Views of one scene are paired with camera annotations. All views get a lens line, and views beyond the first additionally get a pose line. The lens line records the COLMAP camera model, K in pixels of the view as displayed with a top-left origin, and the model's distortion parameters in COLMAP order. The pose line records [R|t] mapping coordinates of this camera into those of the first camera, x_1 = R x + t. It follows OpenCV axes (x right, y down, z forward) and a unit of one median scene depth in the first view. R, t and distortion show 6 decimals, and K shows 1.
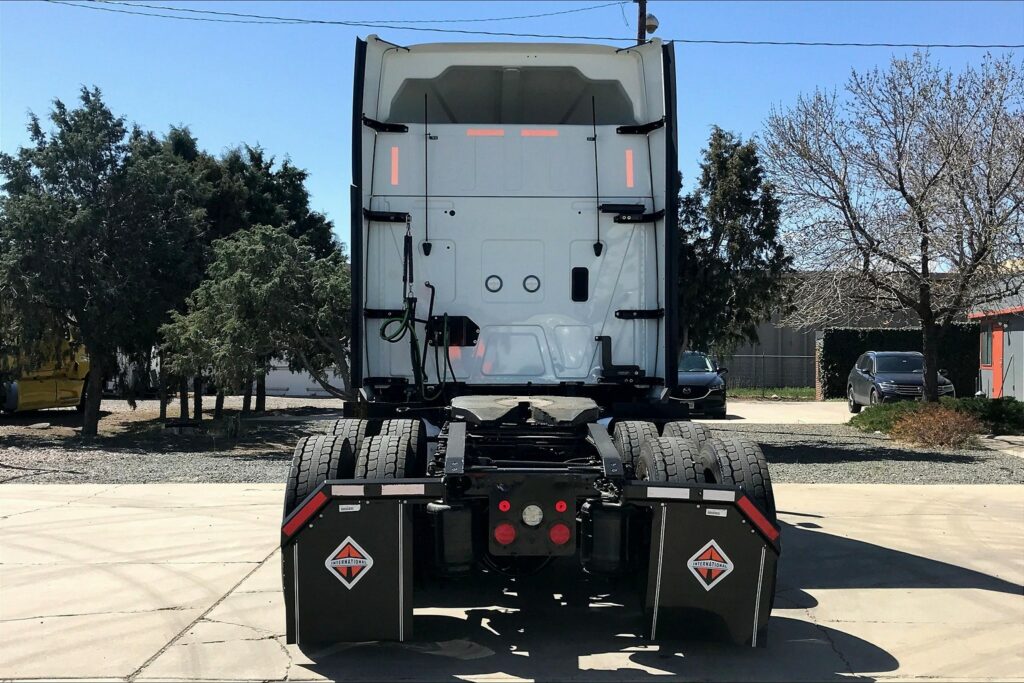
lens RADIAL K [[851.4, 0, 511.1], [0, 851.4, 336.3], [0, 0, 1]] dist [0.055776, -0.060804]
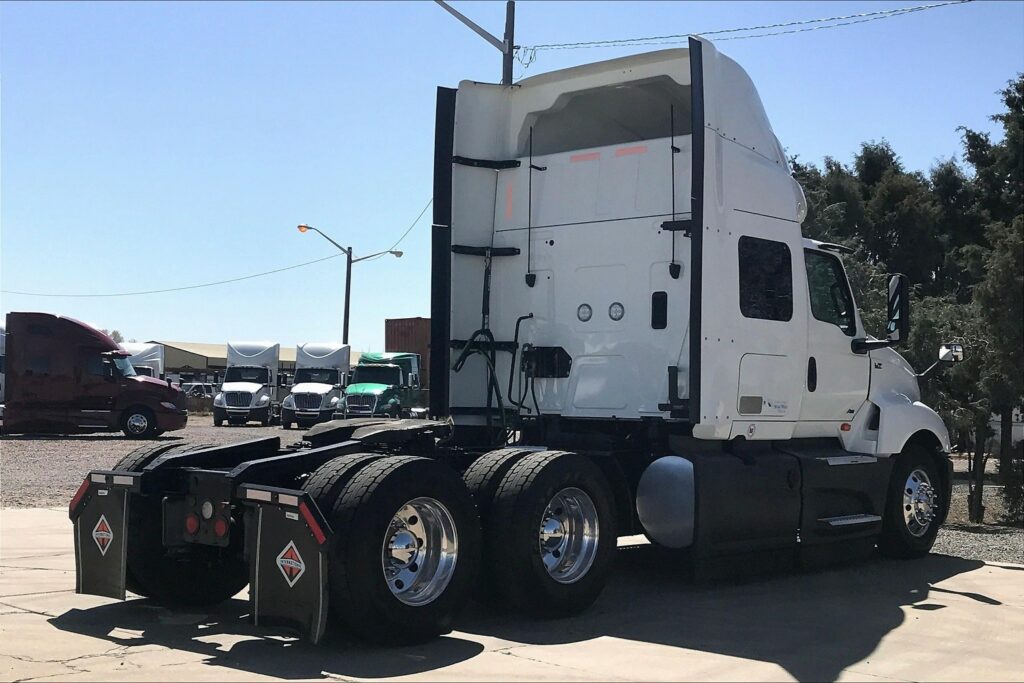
lens RADIAL K [[960.7, 0, 512.0], [0, 960.7, 341.5], [0, 0, 1]] dist [0.039910, -0.013244]
pose [[0.845581, -0.016446, -0.533594, 0.499537], [-0.003399, 0.999339, -0.036187, 0.010644], [0.533837, 0.032413, 0.844966, 0.039605]]
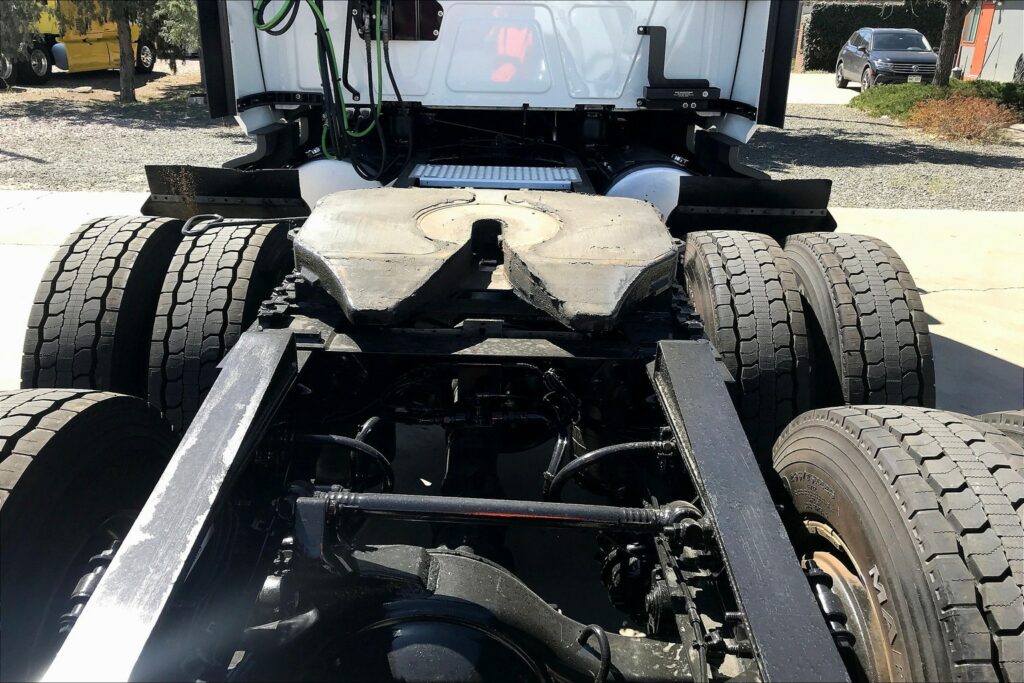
lens RADIAL K [[851.4, 0, 511.1], [0, 851.4, 336.3], [0, 0, 1]] dist [0.055776, -0.060804]
pose [[0.999836, 0.017152, -0.005838, 0.018022], [-0.013965, 0.934812, 0.354869, -0.008671], [0.011544, -0.354730, 0.934898, 0.369327]]
